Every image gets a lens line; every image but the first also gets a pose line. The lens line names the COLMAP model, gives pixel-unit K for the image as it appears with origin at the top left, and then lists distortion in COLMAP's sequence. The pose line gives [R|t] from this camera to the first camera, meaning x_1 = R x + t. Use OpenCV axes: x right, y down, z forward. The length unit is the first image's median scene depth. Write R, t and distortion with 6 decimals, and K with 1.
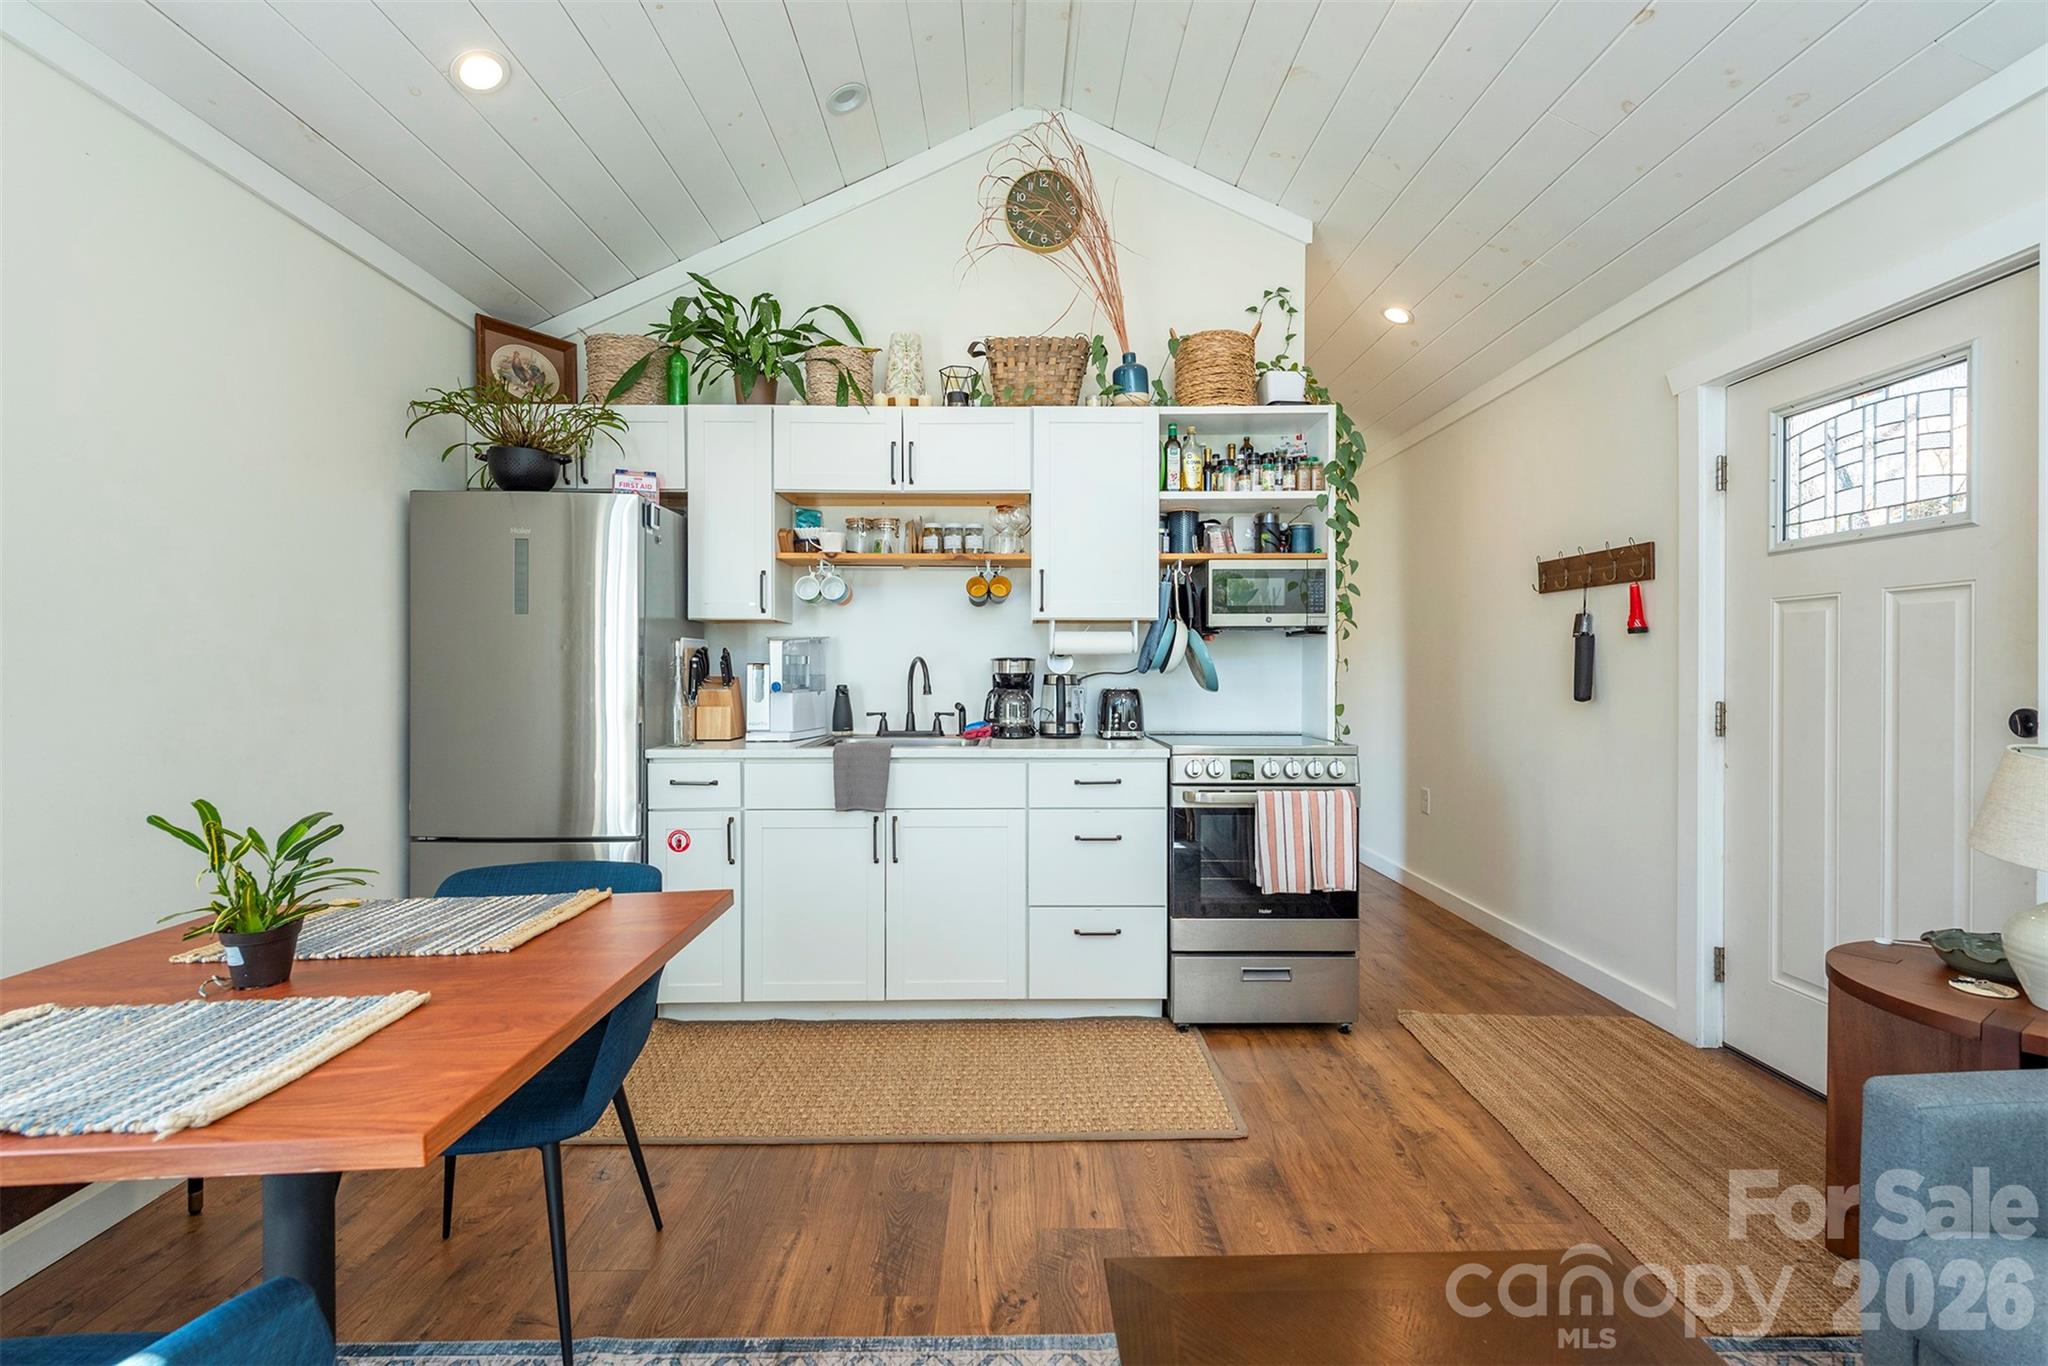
lens RADIAL K [[922.6, 0, 1028.4], [0, 922.6, 676.0], [0, 0, 1]] dist [0.009430, -0.002756]
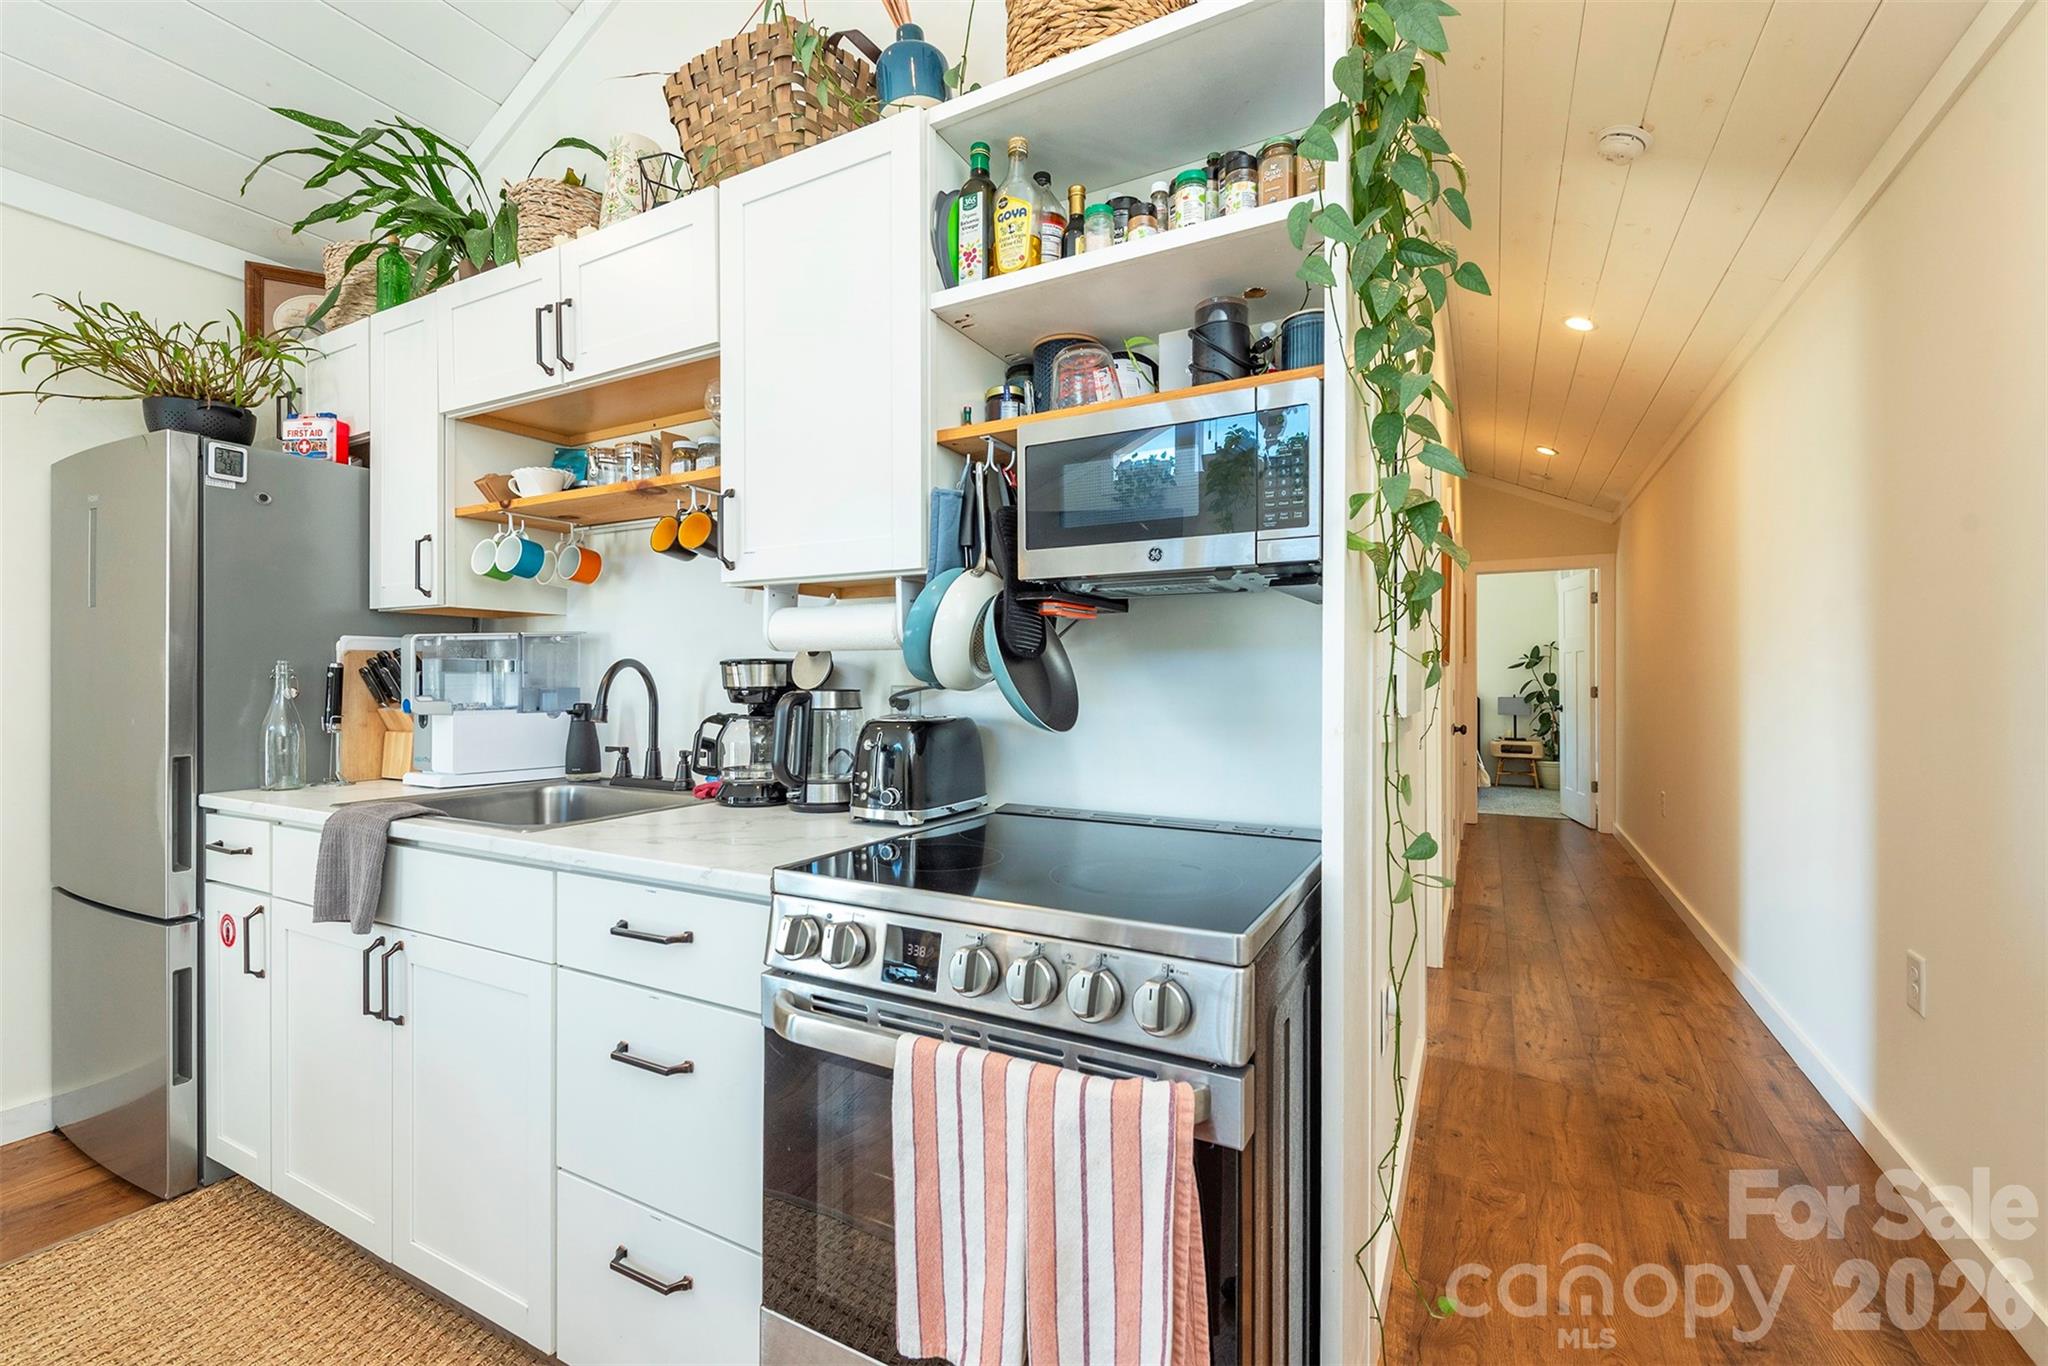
lens RADIAL K [[871.6, 0, 1015.0], [0, 871.6, 672.7], [0, 0, 1]] dist [0.008536, -0.002526]
pose [[0.852441, -0.002096, -0.522818, 0.412964], [-0.003725, 0.999942, -0.010083, -0.007313], [0.522809, 0.010543, 0.852384, 0.668163]]
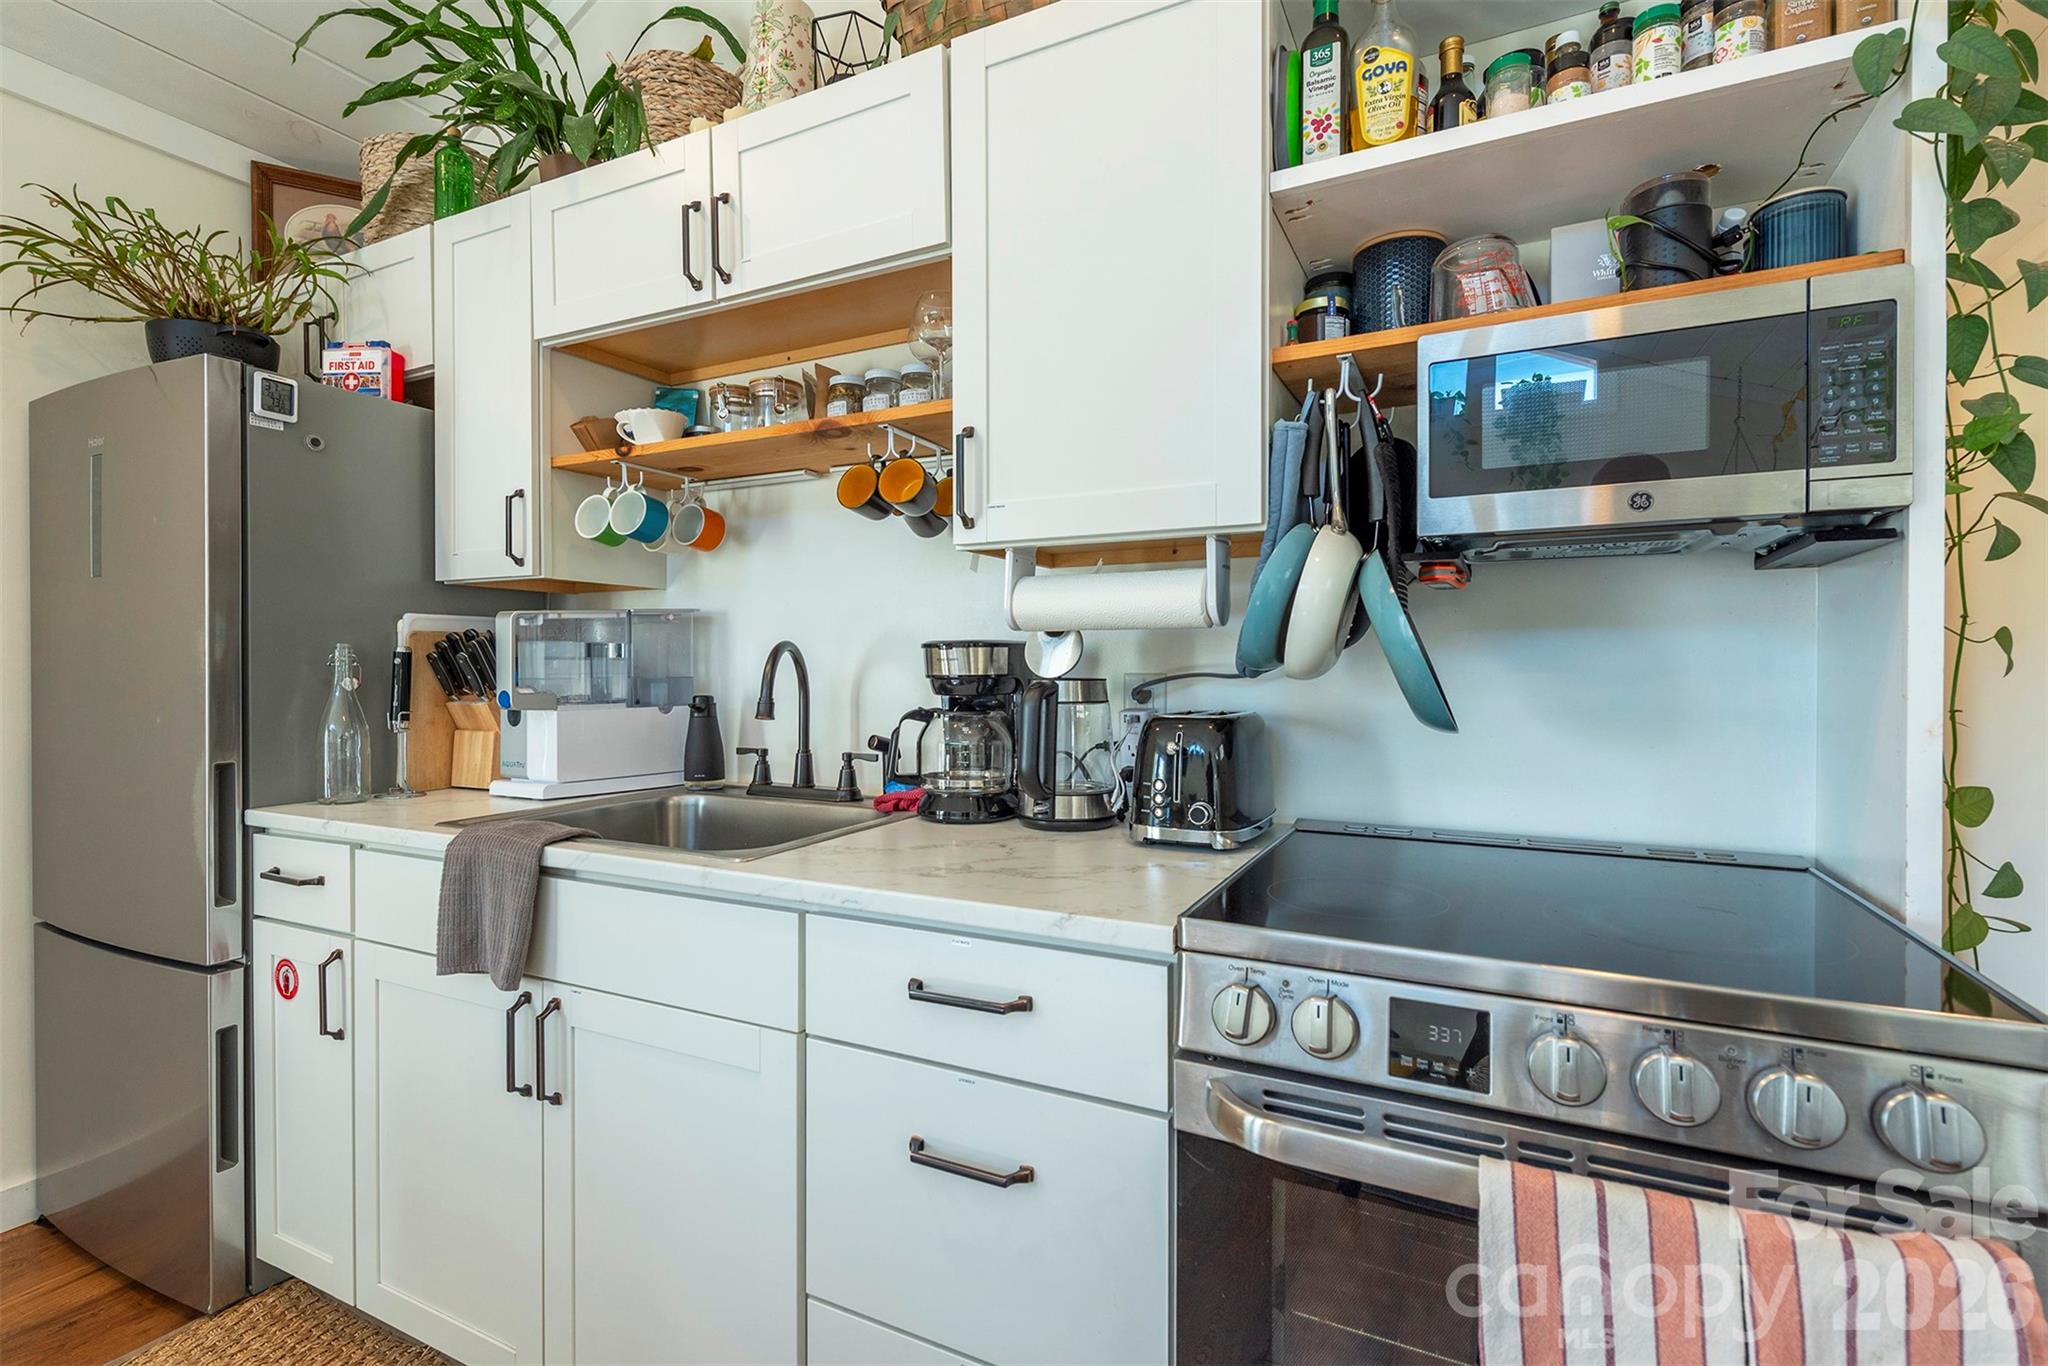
lens RADIAL K [[922.6, 0, 990.0], [0, 922.6, 667.5], [0, 0, 1]] dist [0.009430, -0.002756]
pose [[0.869930, 0.000366, -0.493175, 0.229960], [-0.001656, 0.999996, -0.002178, -0.006125], [0.493172, 0.002711, 0.869928, 0.646300]]
